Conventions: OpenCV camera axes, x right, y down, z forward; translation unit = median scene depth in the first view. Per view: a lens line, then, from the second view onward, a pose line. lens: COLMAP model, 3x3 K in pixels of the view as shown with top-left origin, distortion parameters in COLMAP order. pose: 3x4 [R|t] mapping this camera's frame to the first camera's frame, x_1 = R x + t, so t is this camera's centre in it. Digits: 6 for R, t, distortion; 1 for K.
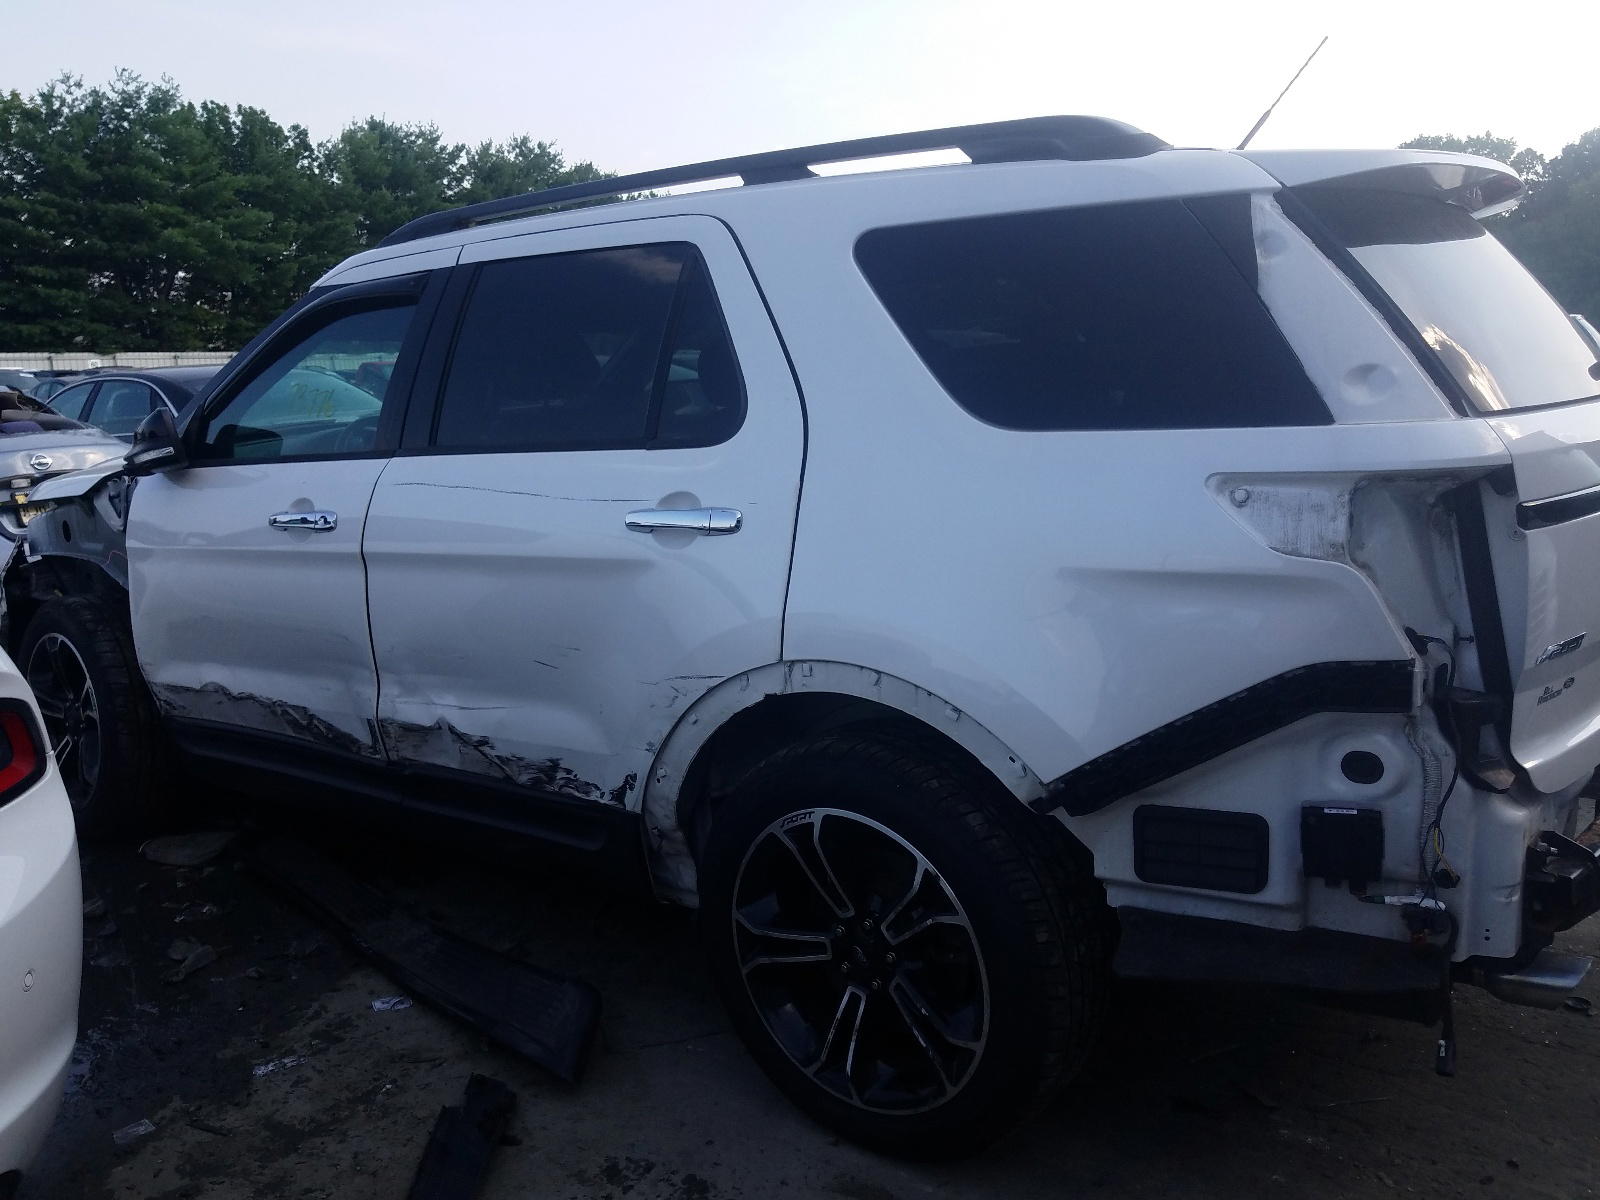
lens RADIAL K [[1241.2, 0, 800.0], [0, 1241.2, 600.0], [0, 0, 1]] dist [-0.007278, -0.008103]
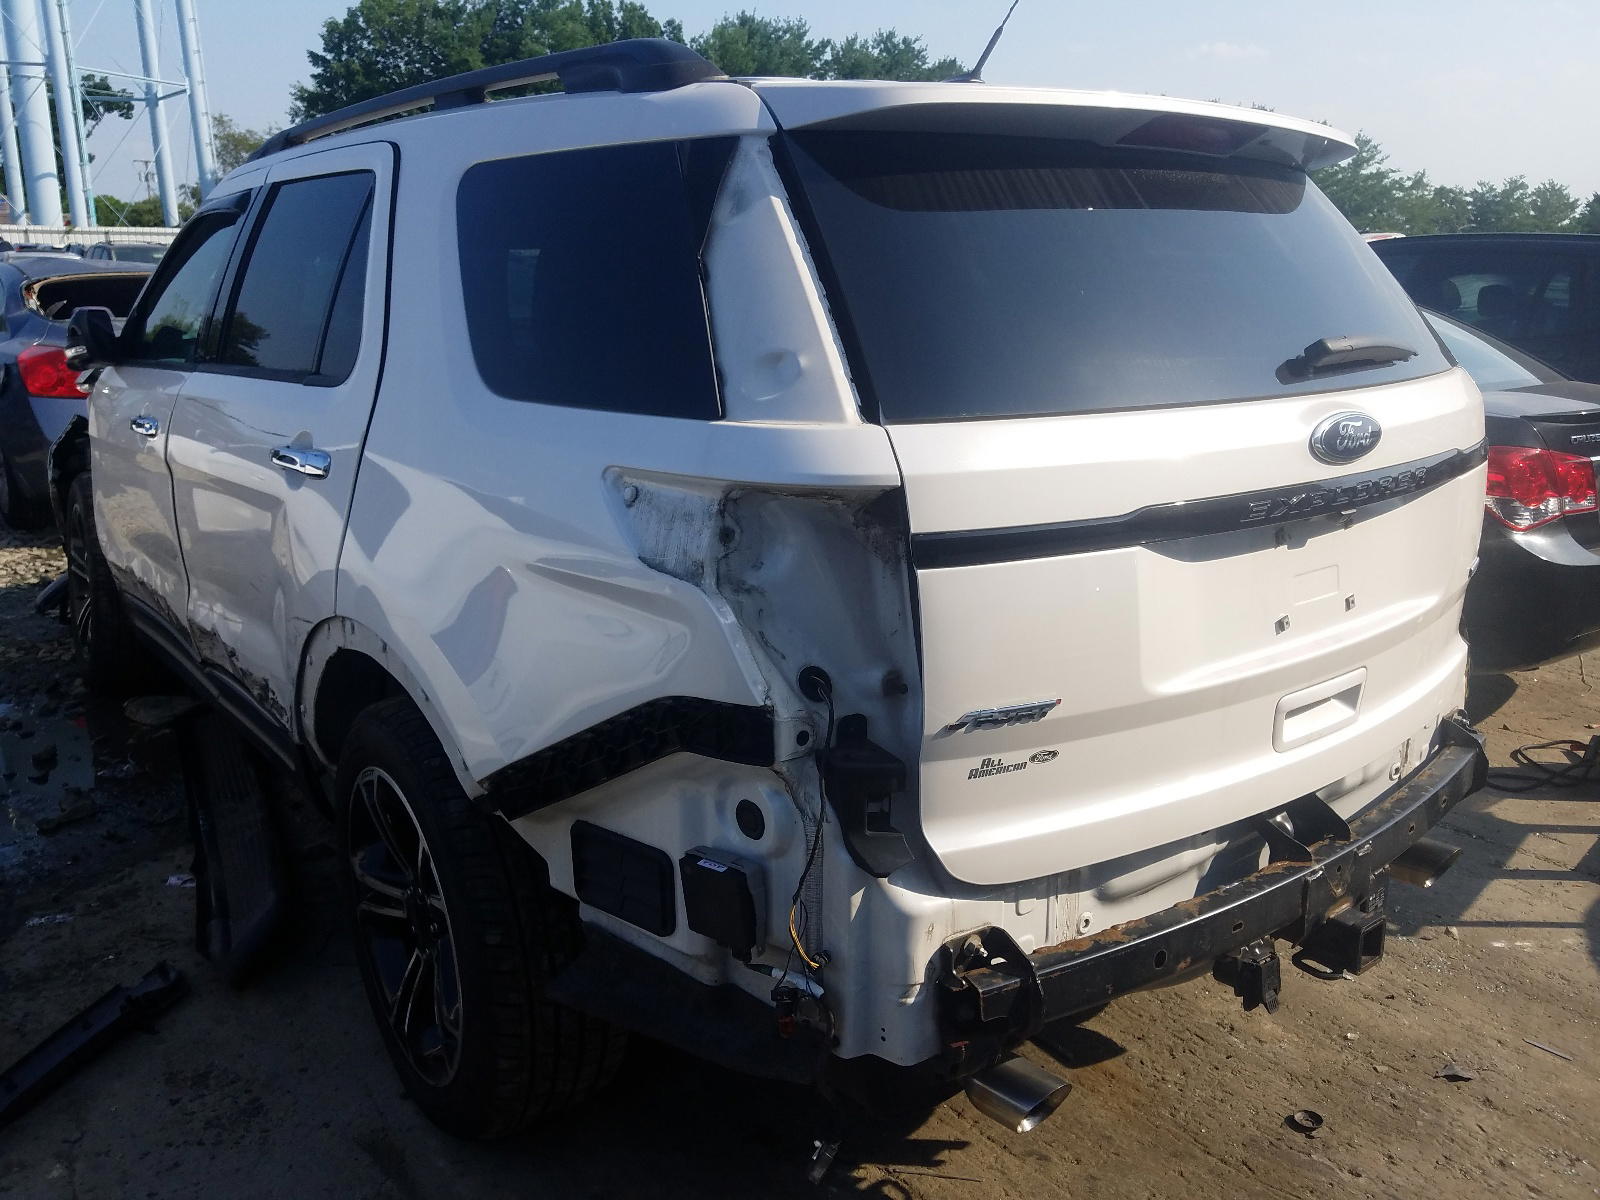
lens RADIAL K [[1235.8, 0, 800.0], [0, 1235.8, 600.0], [0, 0, 1]] dist [-0.010584, -0.007694]
pose [[0.962843, 0.110680, -0.246341, 0.671468], [-0.092047, 0.992038, 0.085948, -0.092853], [0.253893, -0.060079, 0.965365, 0.182258]]
